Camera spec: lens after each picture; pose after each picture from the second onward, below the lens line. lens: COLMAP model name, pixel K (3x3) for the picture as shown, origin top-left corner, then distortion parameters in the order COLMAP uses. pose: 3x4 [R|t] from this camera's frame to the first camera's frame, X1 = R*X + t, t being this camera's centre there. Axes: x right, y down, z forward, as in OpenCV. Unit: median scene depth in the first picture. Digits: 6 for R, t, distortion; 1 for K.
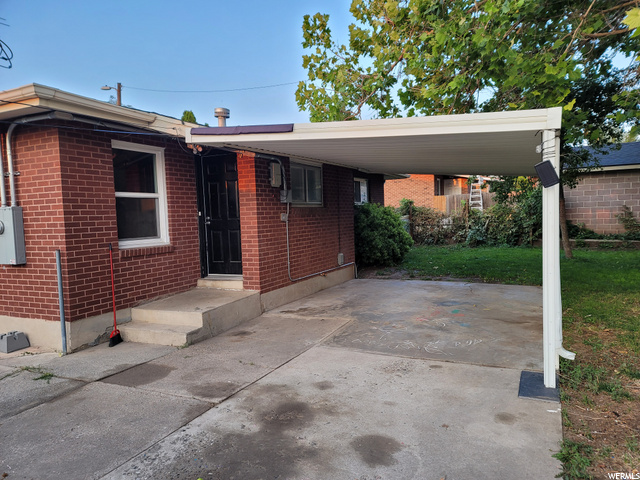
lens RADIAL K [[474.8, 0, 316.0], [0, 474.8, 243.9], [0, 0, 1]] dist [0.076916, -0.060361]
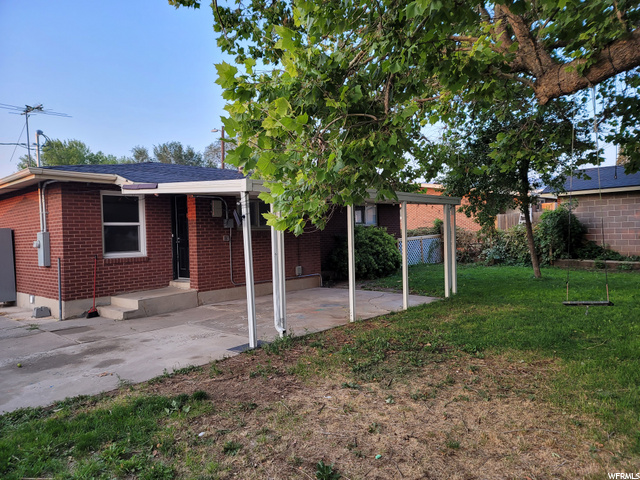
lens RADIAL K [[474.8, 0, 318.4], [0, 474.8, 243.4], [0, 0, 1]] dist [0.076916, -0.060361]
pose [[0.953730, 0.011640, -0.300438, 0.661184], [-0.021288, 0.999357, -0.028859, -0.007421], [0.299909, 0.033920, 0.953365, -0.270449]]
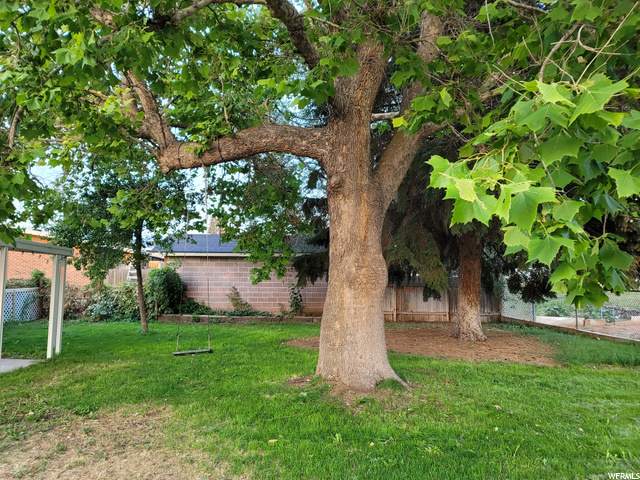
lens RADIAL K [[474.8, 0, 317.7], [0, 474.8, 243.2], [0, 0, 1]] dist [0.076916, -0.060361]
pose [[0.887209, 0.084059, 0.453646, 0.626021], [-0.012320, 0.987228, -0.158834, -0.002934], [-0.461204, 0.135329, 0.876913, -0.296434]]
